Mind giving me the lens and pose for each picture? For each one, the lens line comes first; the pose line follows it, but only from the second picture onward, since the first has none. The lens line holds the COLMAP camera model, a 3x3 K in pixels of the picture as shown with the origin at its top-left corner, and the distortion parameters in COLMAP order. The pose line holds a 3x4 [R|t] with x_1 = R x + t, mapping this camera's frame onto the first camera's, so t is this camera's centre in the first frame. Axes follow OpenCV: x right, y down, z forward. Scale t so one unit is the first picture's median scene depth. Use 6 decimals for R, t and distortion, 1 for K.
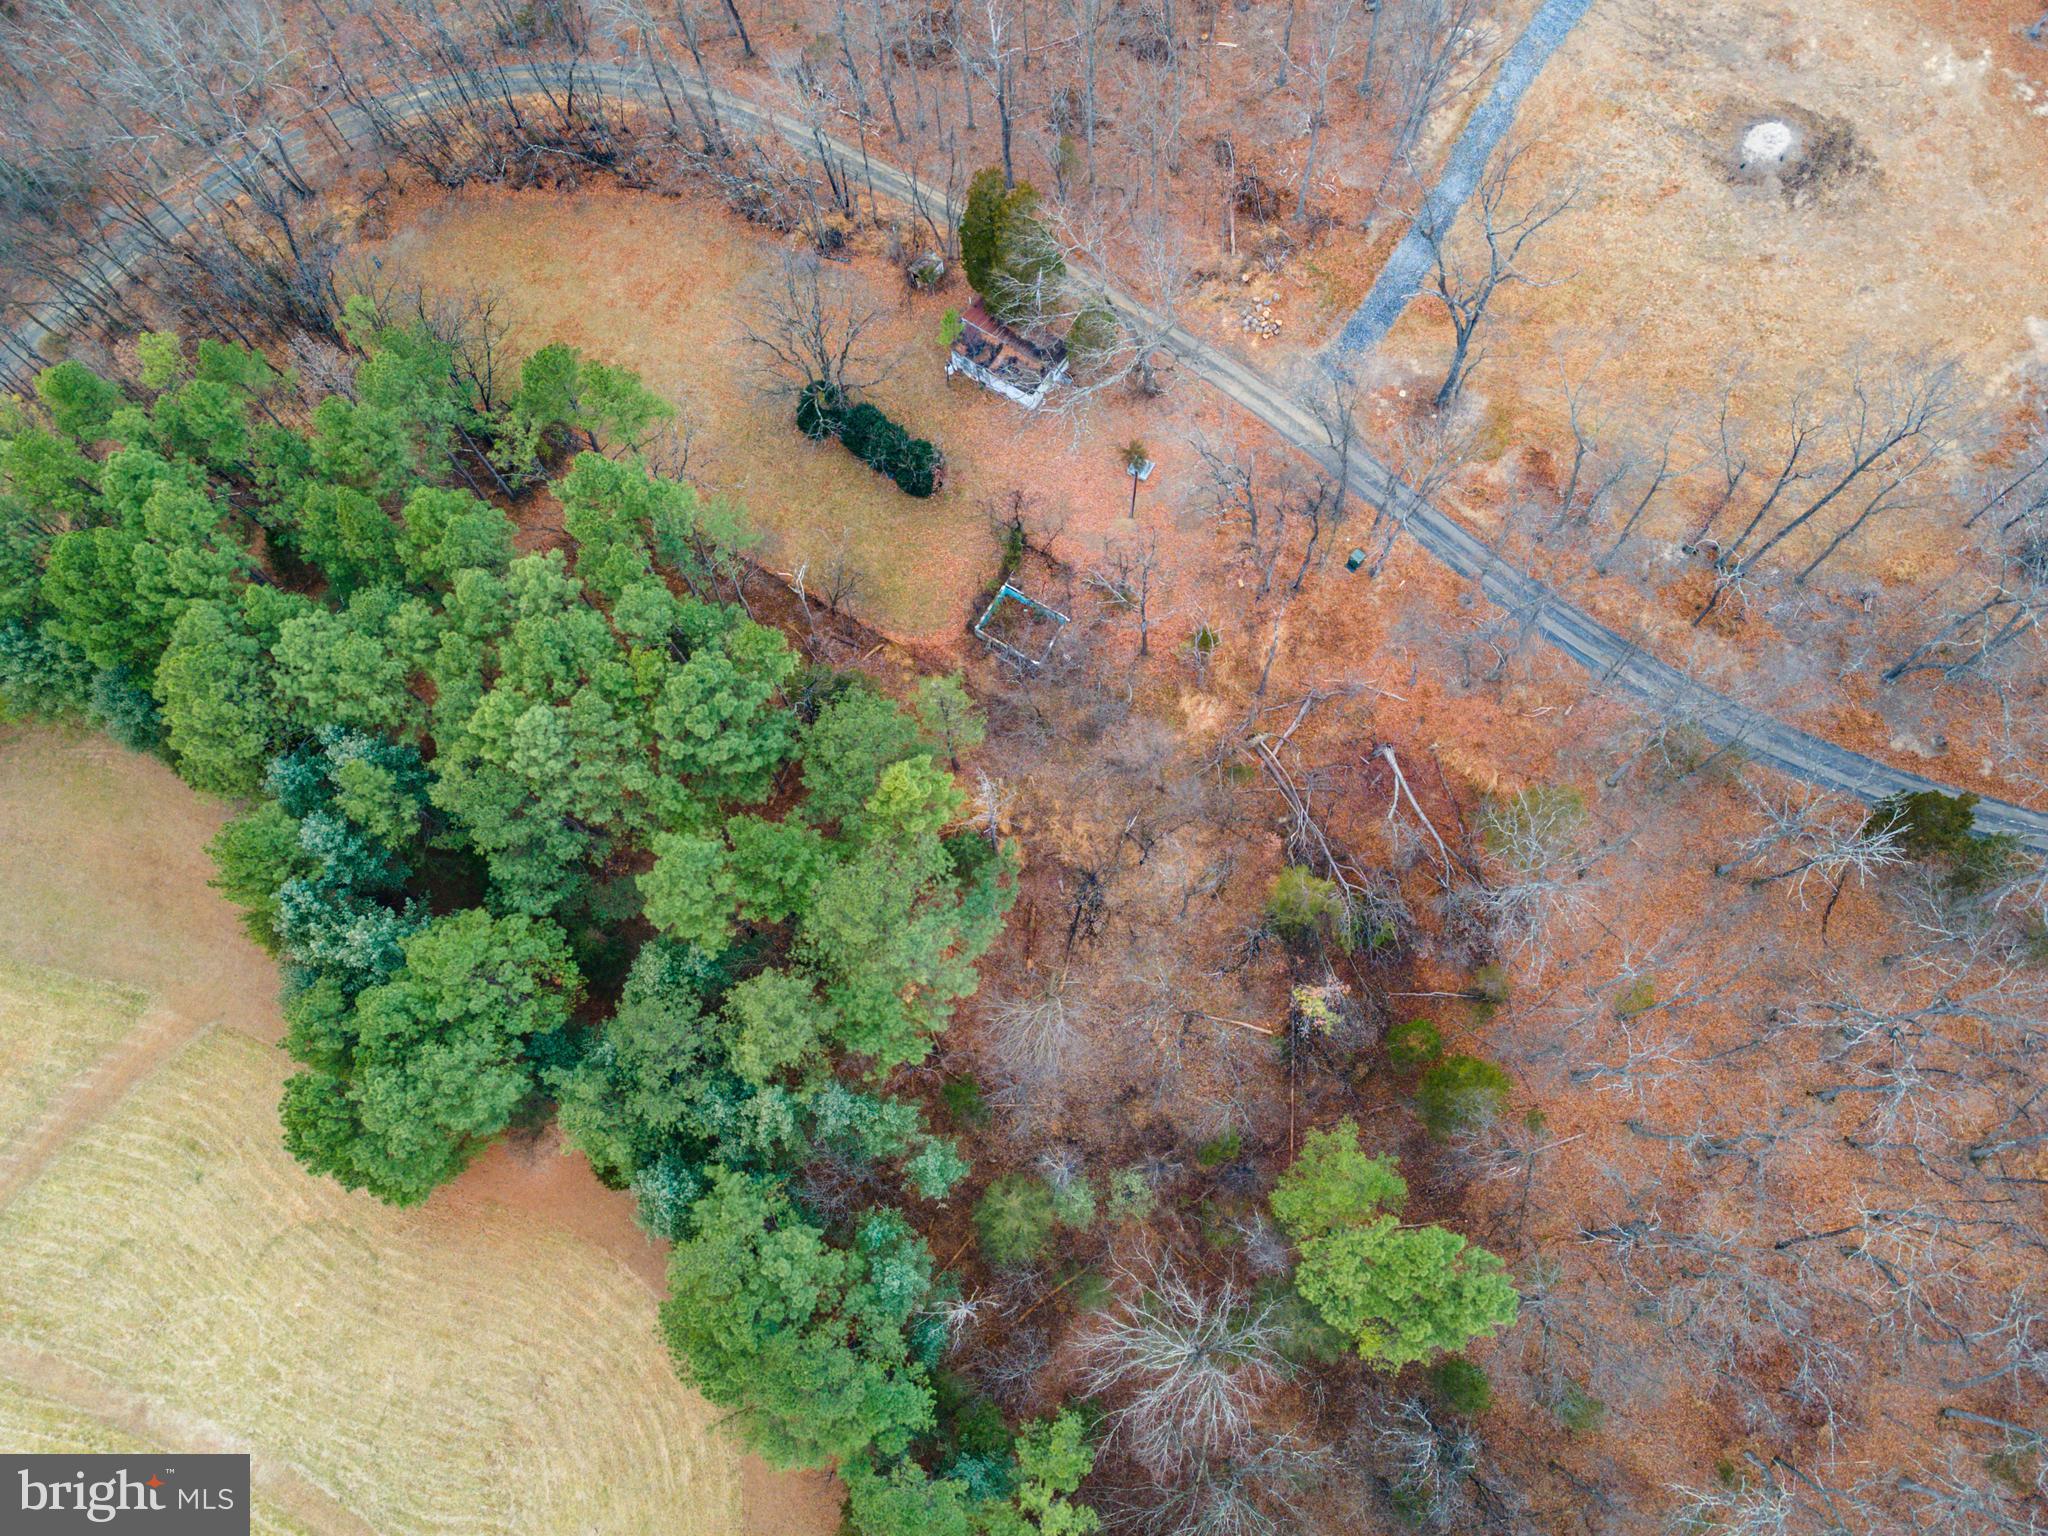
lens RADIAL K [[1556.9, 0, 998.4], [0, 1556.9, 763.3], [0, 0, 1]] dist [-0.002885, 0.089493]
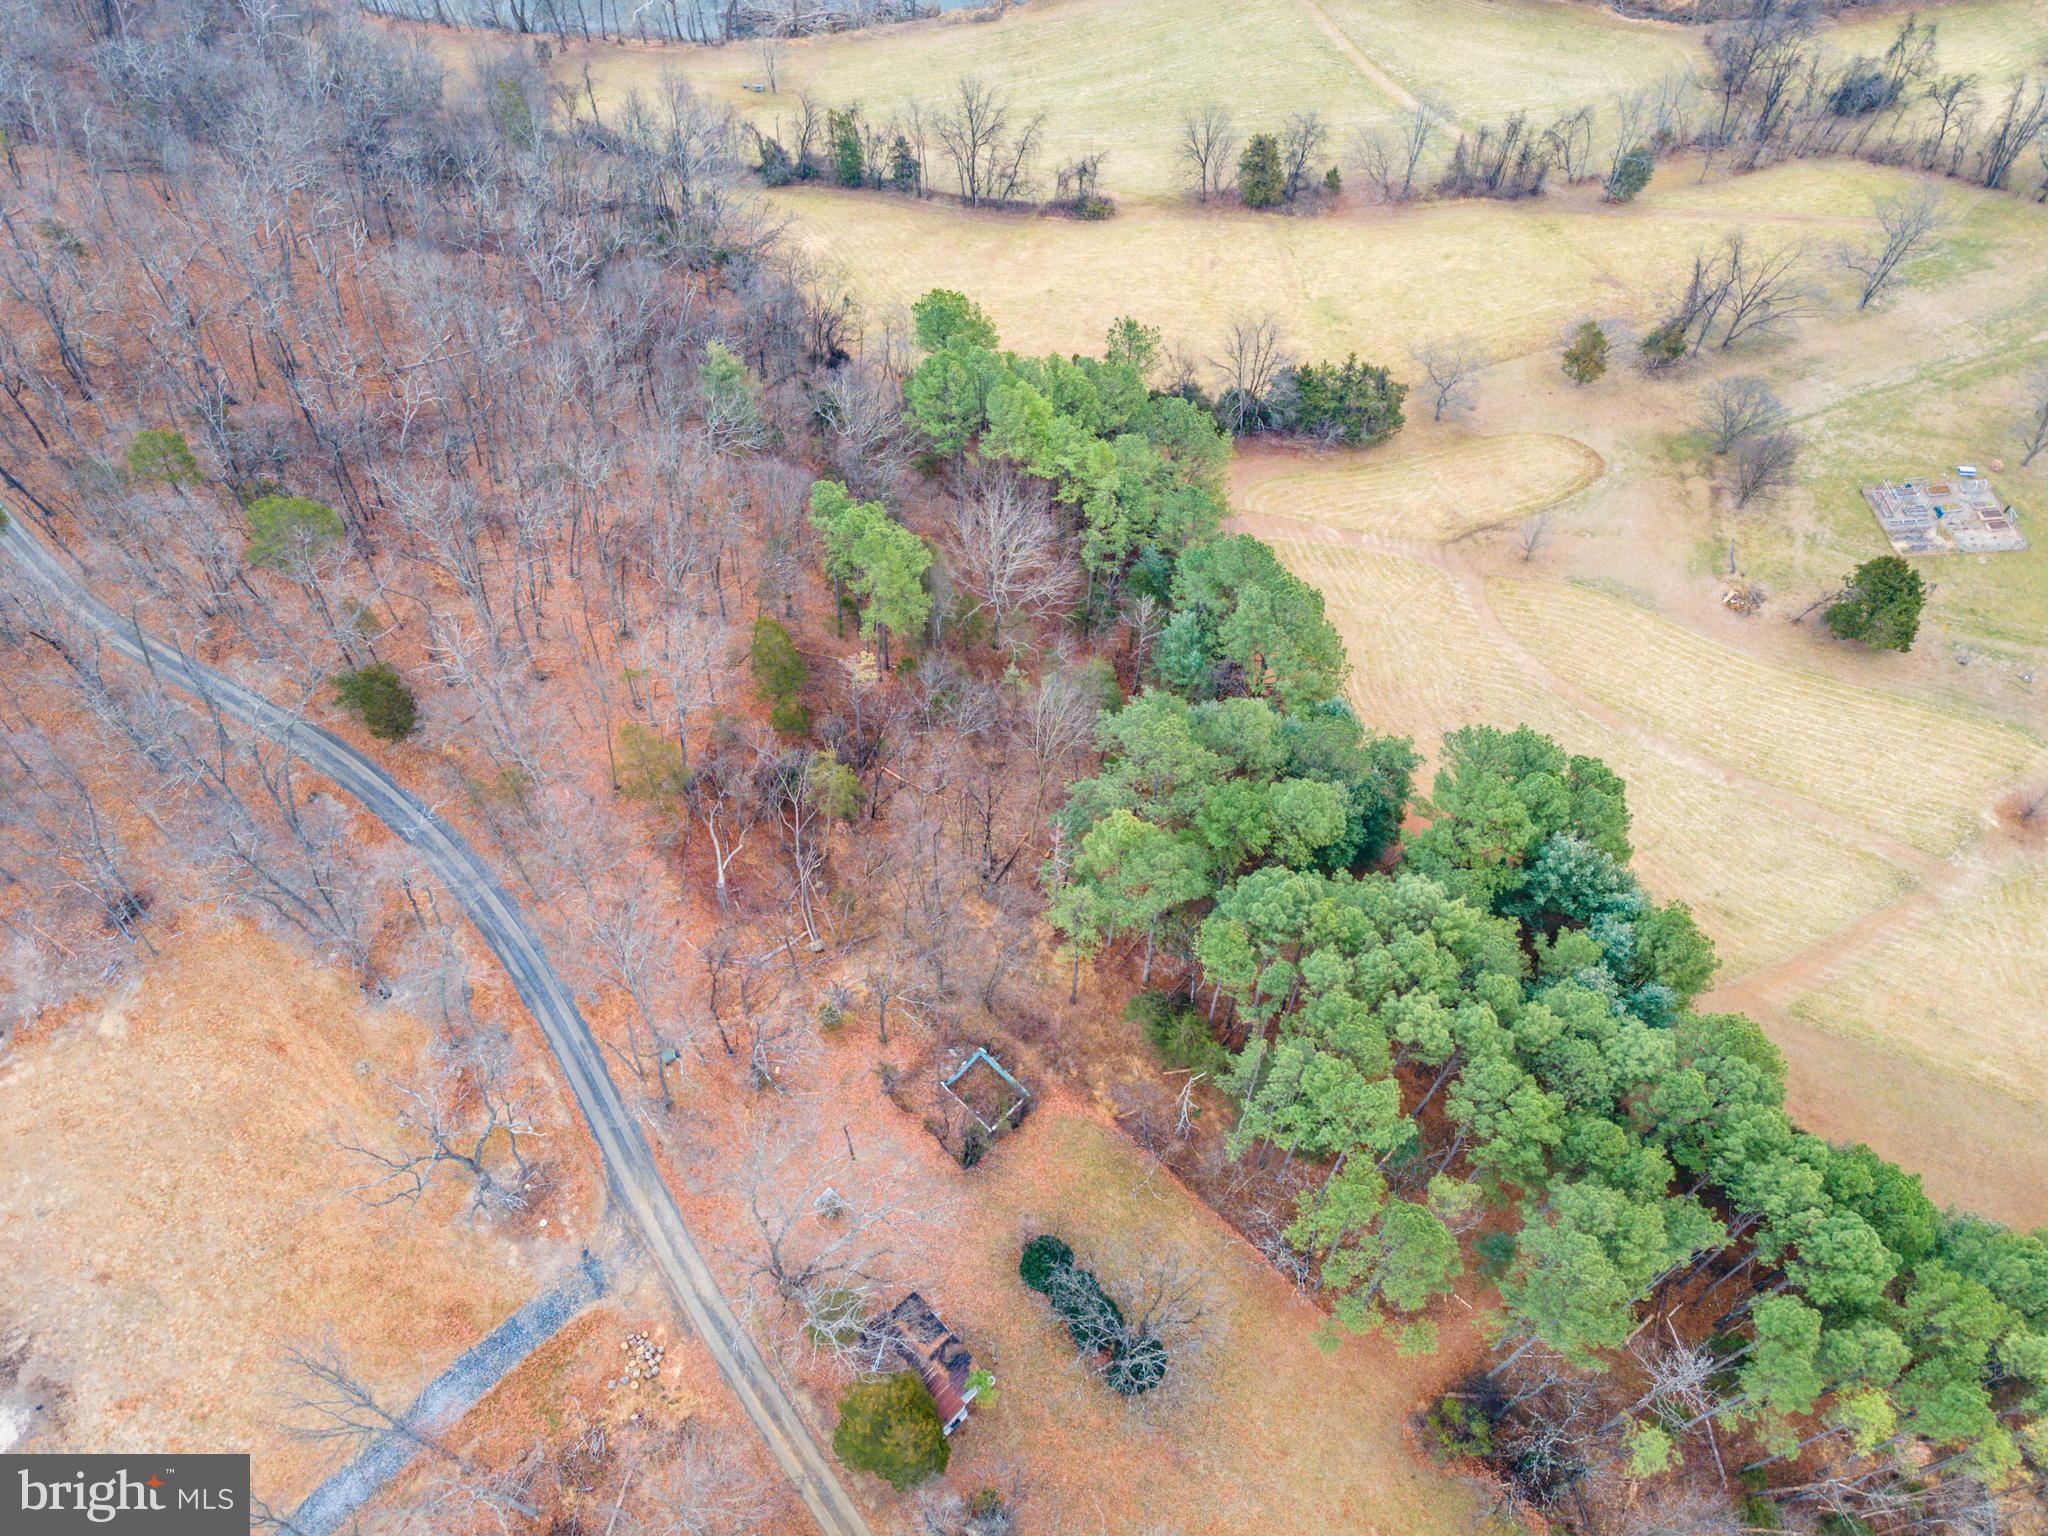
lens RADIAL K [[1495.0, 0, 1031.2], [0, 1495.0, 777.1], [0, 0, 1]] dist [0.050798, 0.001923]
pose [[-0.975218, -0.164365, 0.148099, -0.130264], [0.217610, -0.591760, 0.776187, -0.741702], [-0.039938, 0.789179, 0.612863, 0.197630]]
